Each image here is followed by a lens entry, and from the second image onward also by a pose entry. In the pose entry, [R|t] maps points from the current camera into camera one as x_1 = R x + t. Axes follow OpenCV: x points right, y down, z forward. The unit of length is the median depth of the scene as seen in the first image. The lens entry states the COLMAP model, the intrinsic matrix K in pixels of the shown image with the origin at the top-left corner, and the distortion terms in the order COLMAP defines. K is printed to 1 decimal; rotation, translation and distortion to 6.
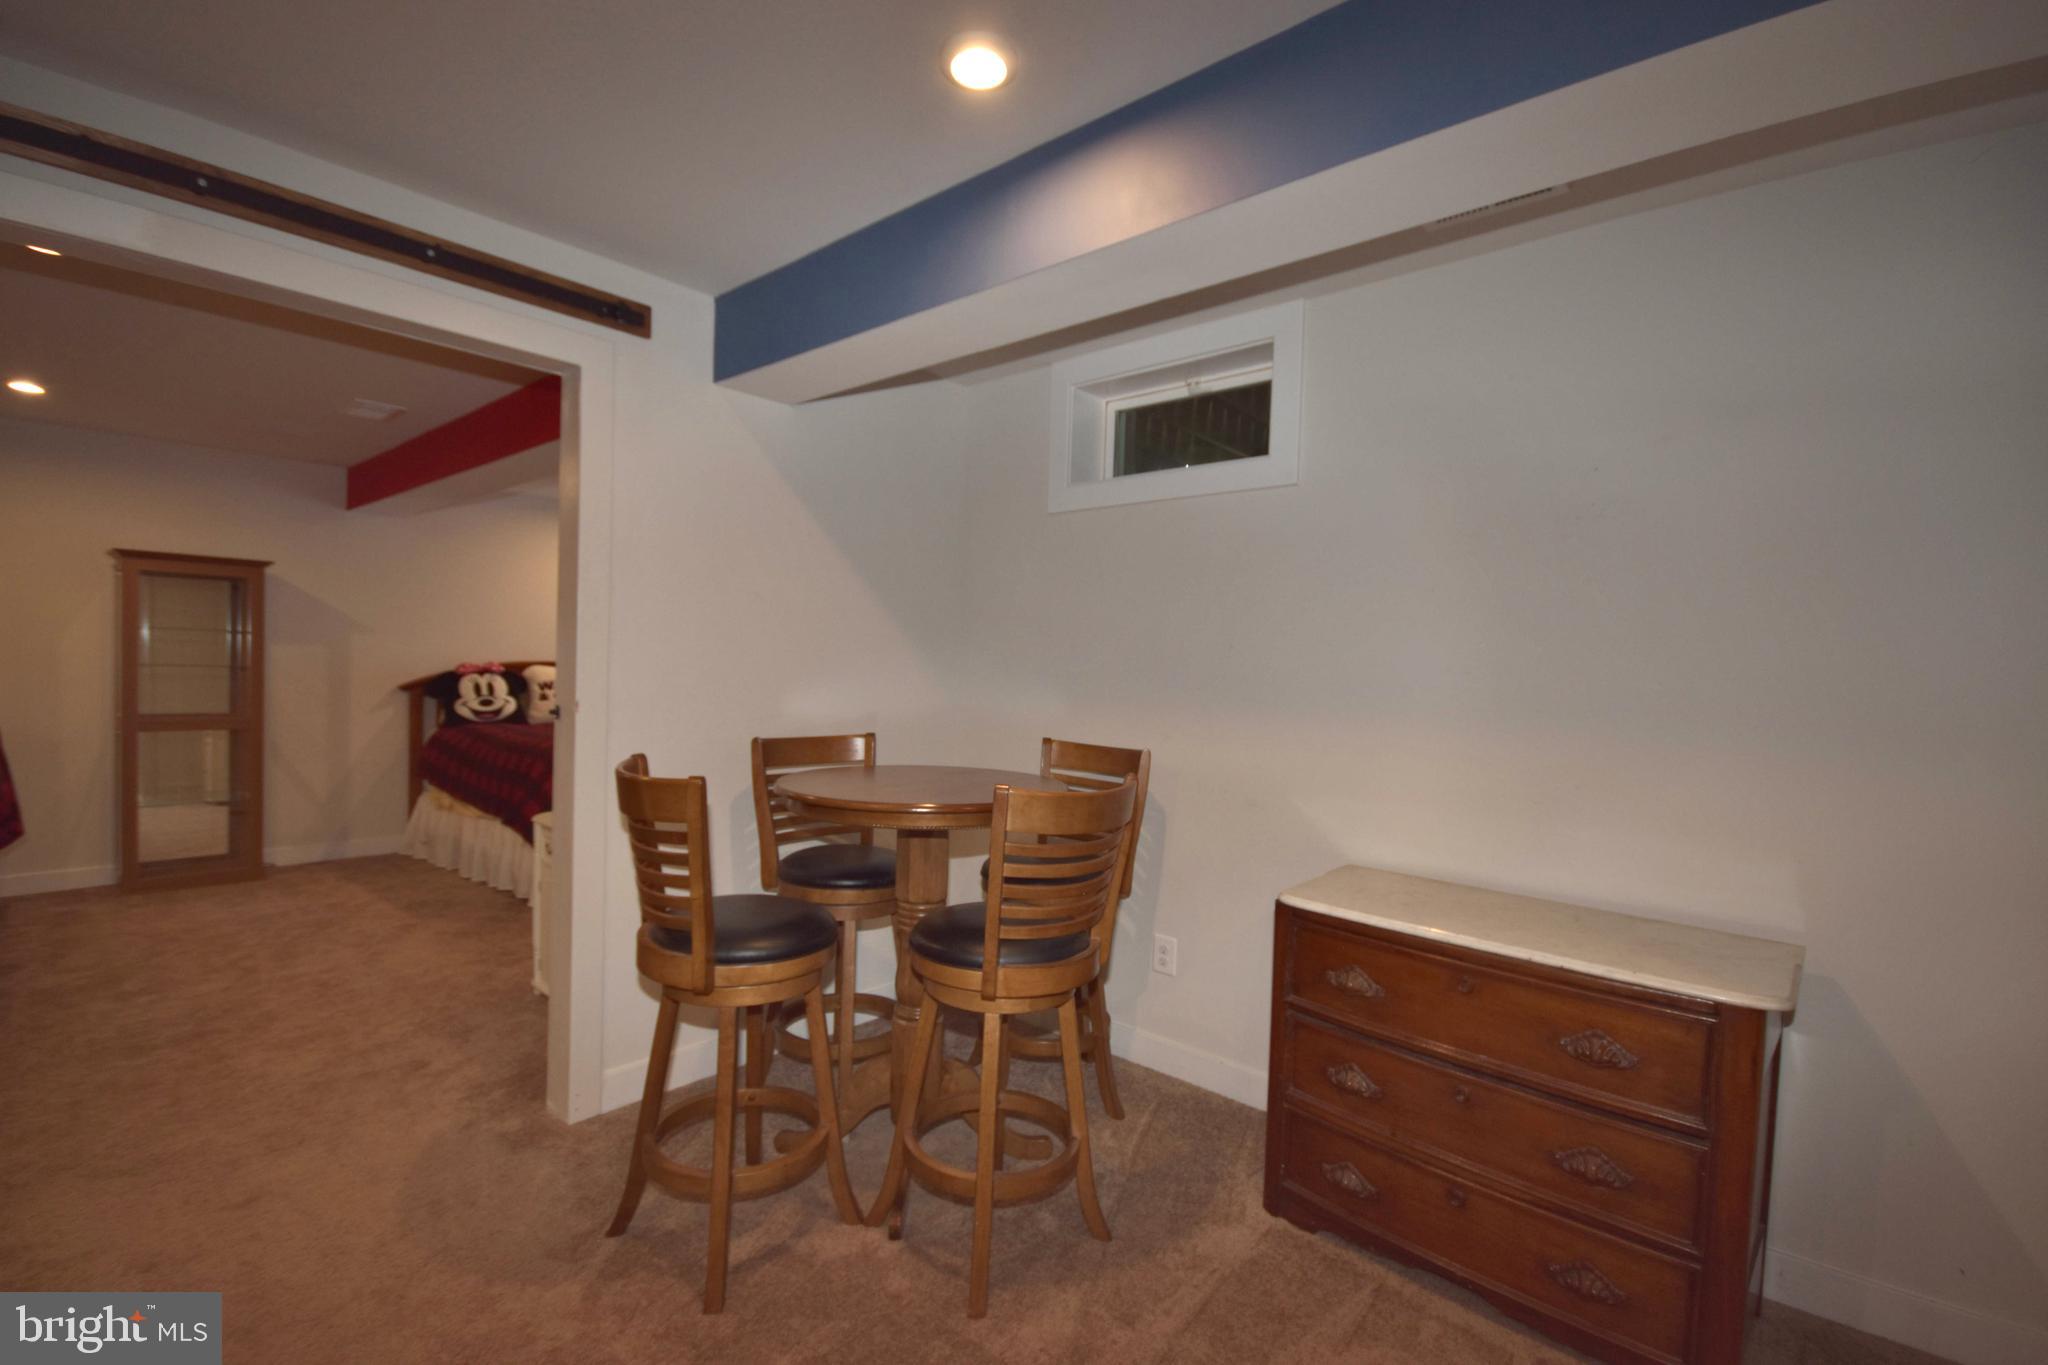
lens RADIAL K [[889.2, 0, 1021.7], [0, 889.2, 701.5], [0, 0, 1]] dist [-0.004145, -0.007017]
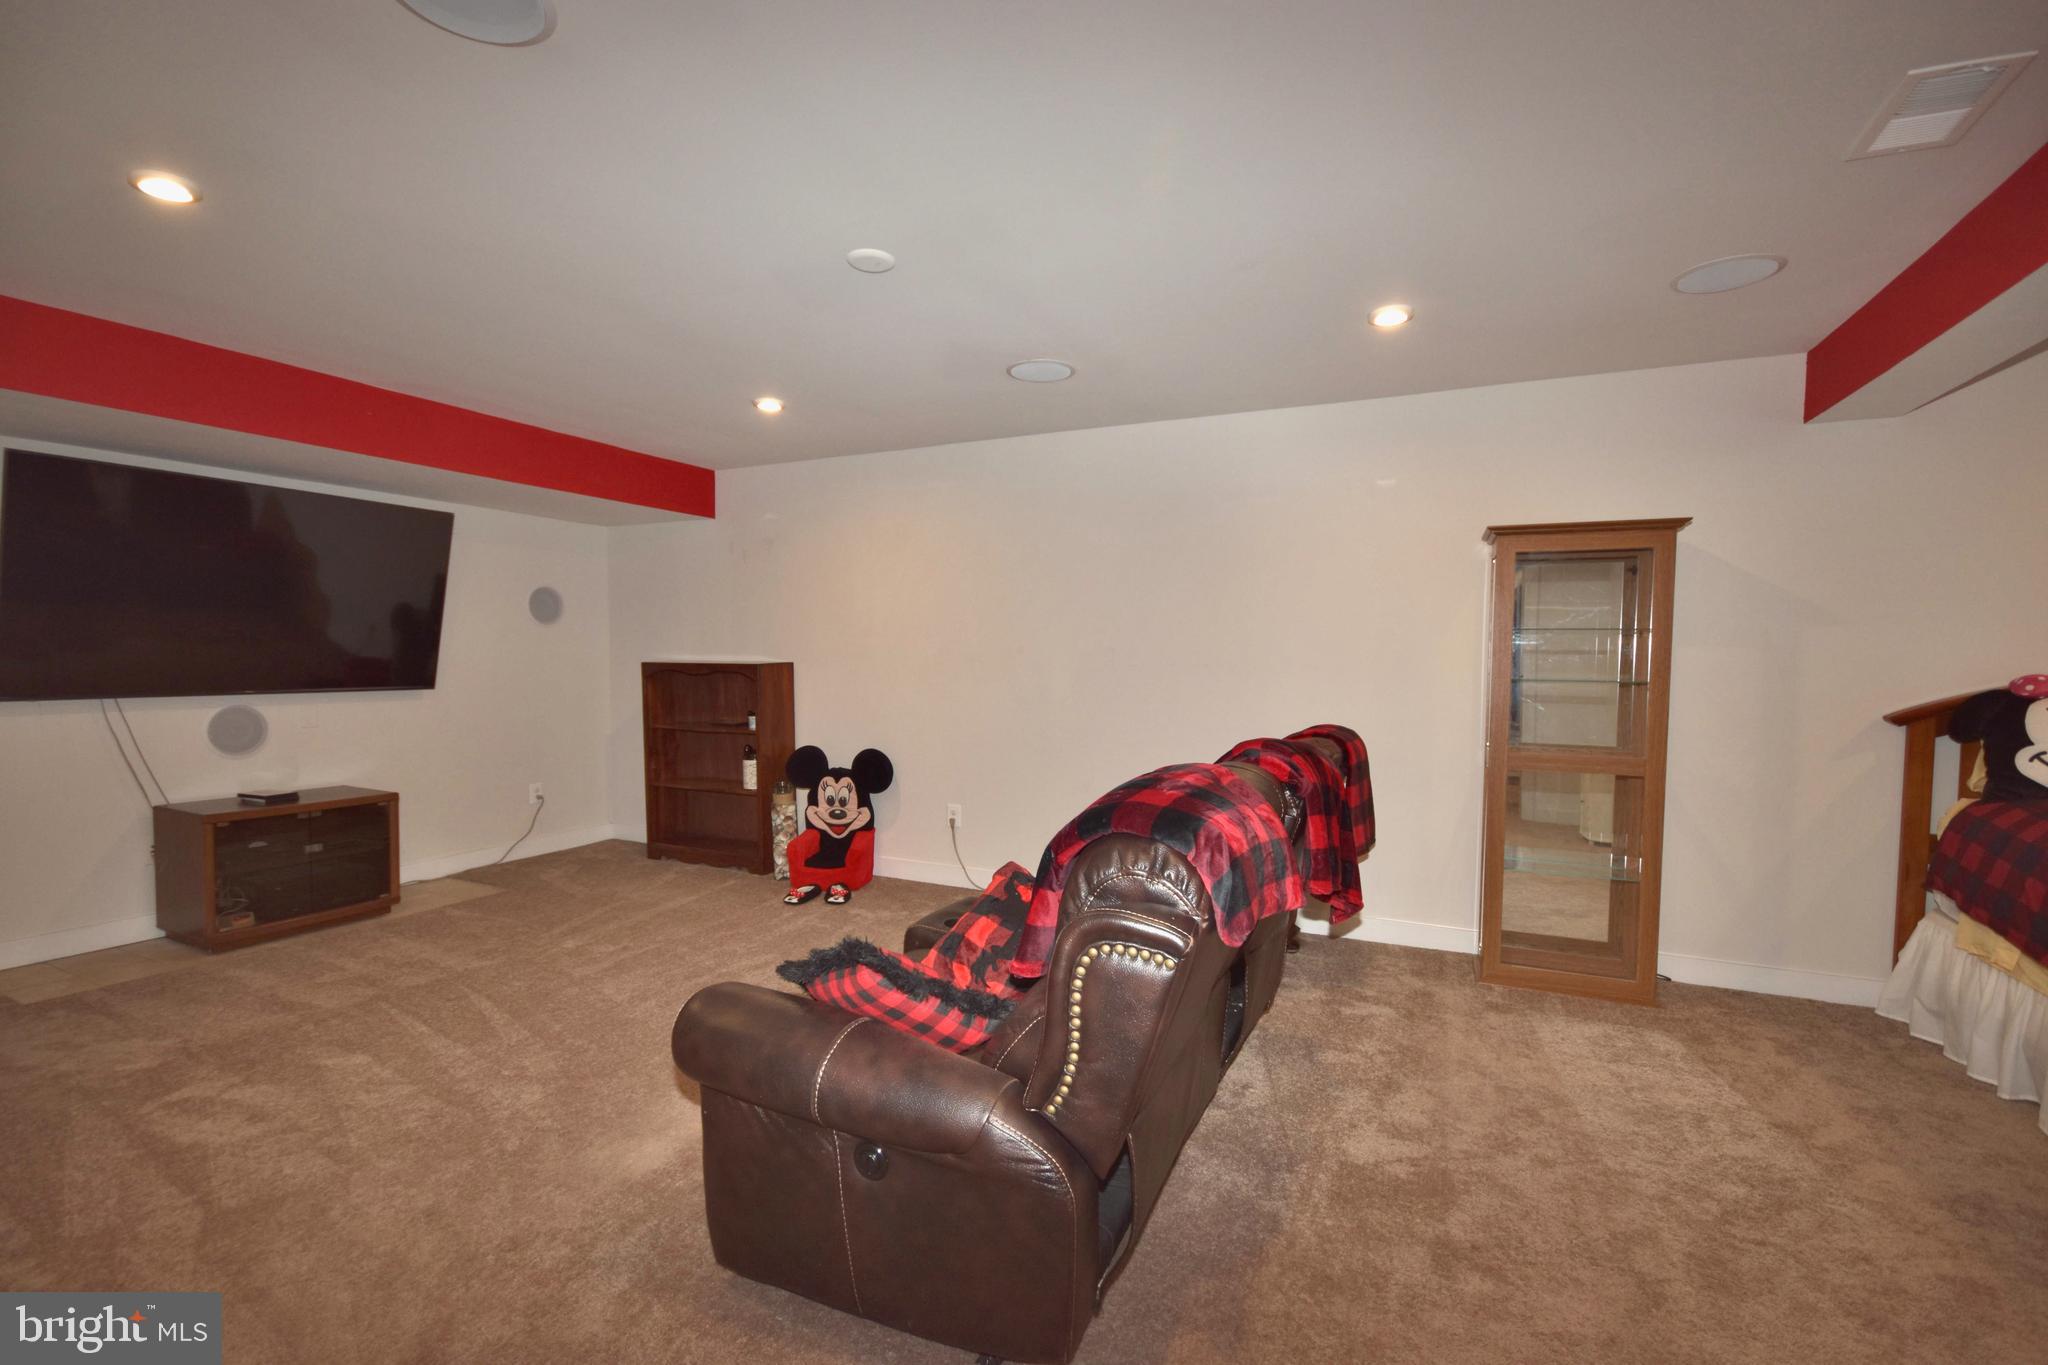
lens RADIAL K [[889.2, 0, 1020.6], [0, 889.2, 694.2], [0, 0, 1]] dist [-0.004145, -0.007017]
pose [[0.258469, 0.010418, -0.965963, -0.352966], [-0.036898, 0.999319, 0.000905, -0.013837], [0.965315, 0.035409, 0.258677, 0.370319]]
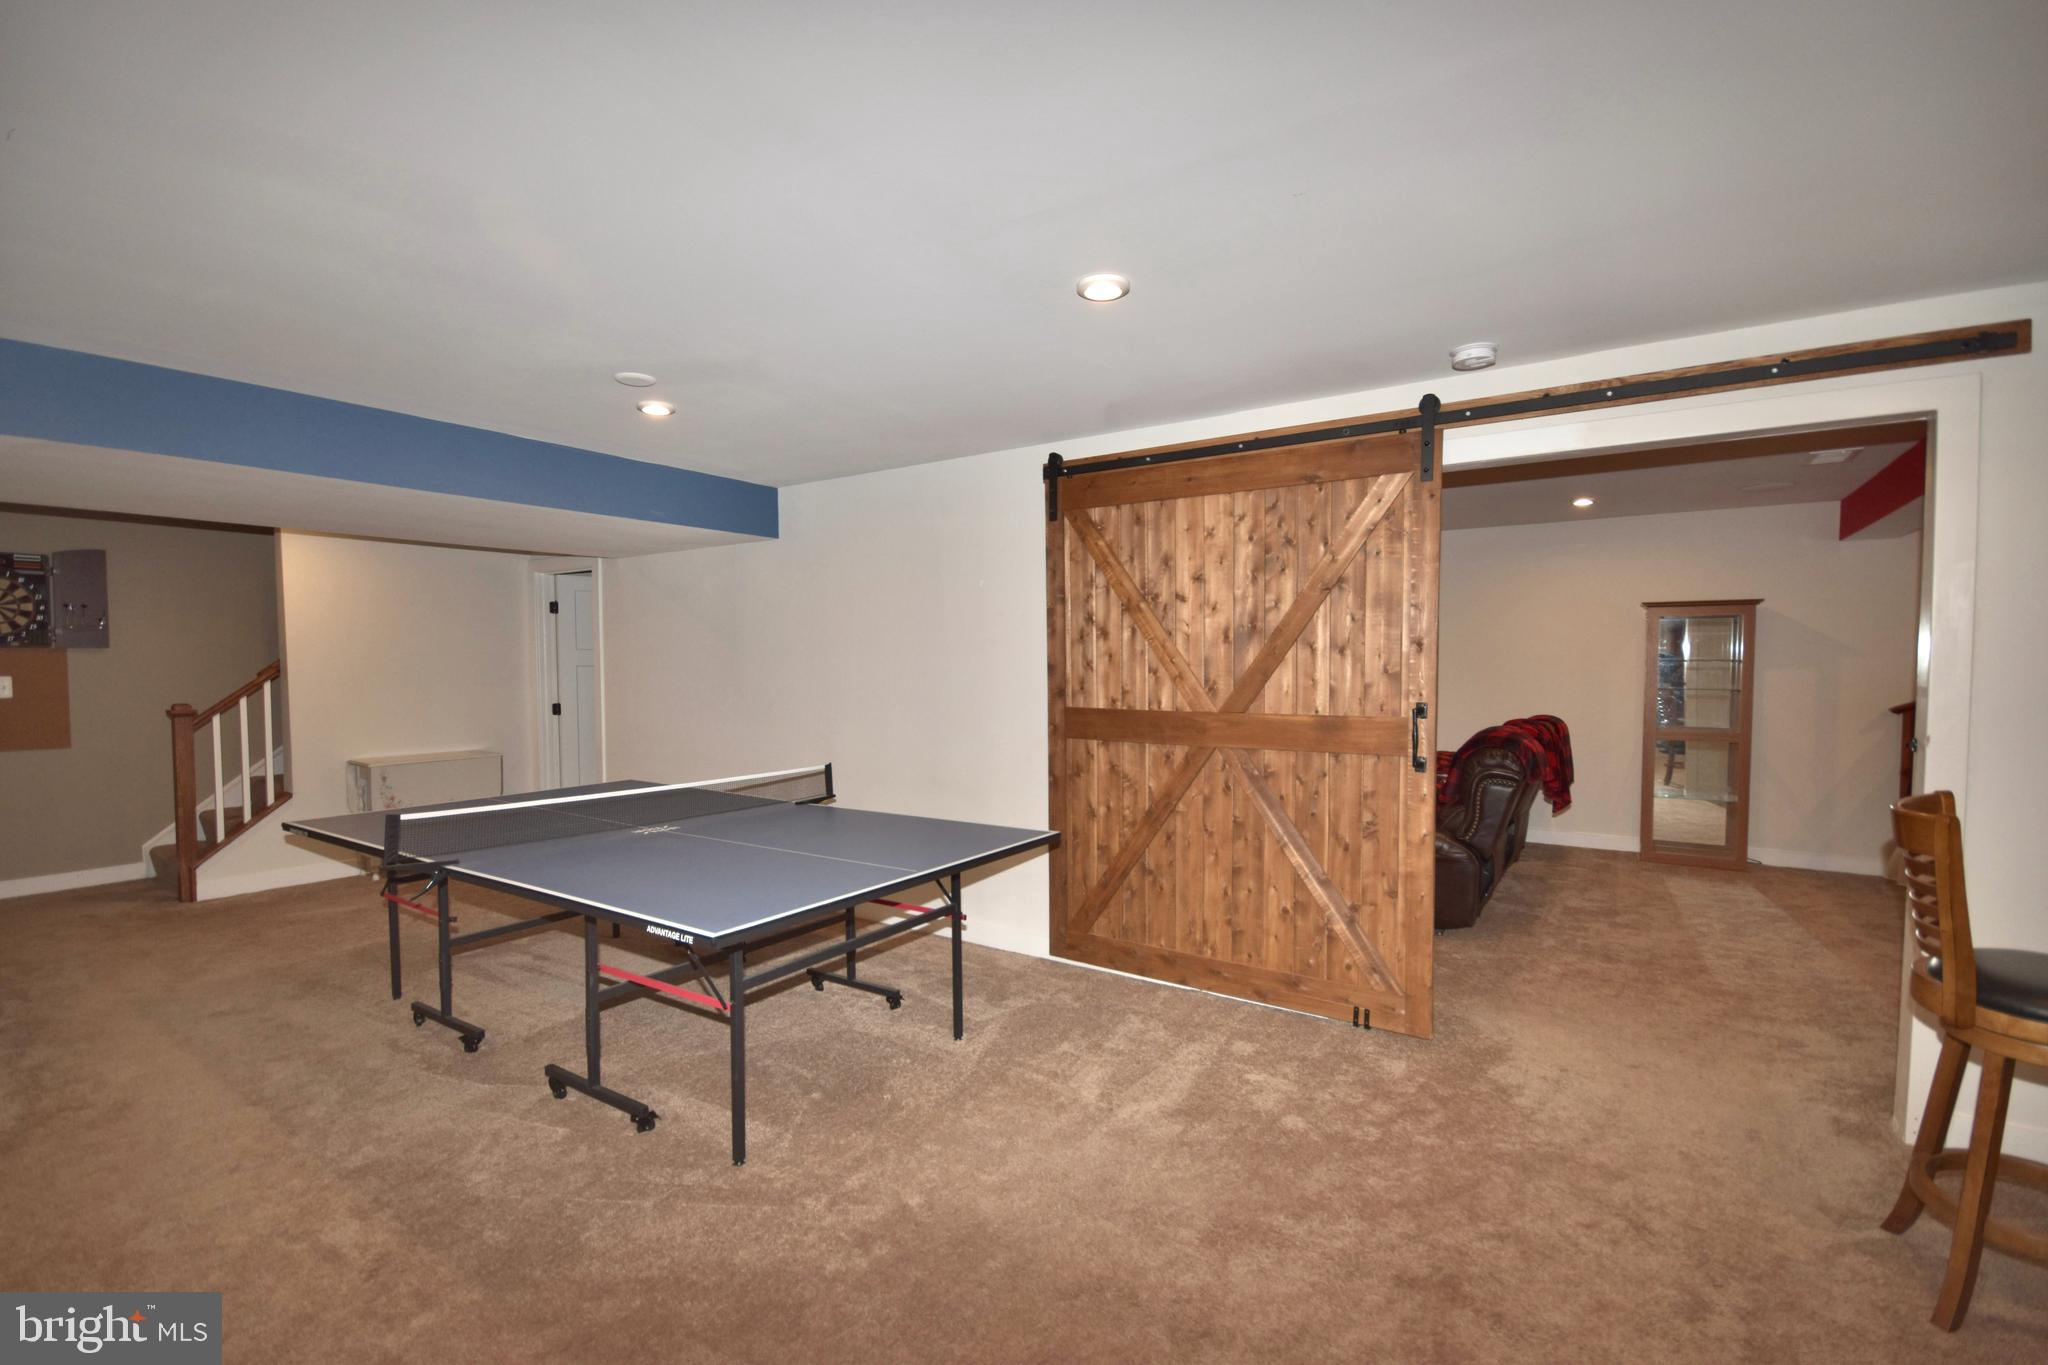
lens RADIAL K [[889.2, 0, 1025.5], [0, 889.2, 695.7], [0, 0, 1]] dist [-0.004145, -0.007017]
pose [[0.104747, 0.009041, -0.994458, 0.198861], [-0.032175, 0.999466, 0.005697, -0.007932], [0.993978, 0.031400, 0.104982, -0.073188]]
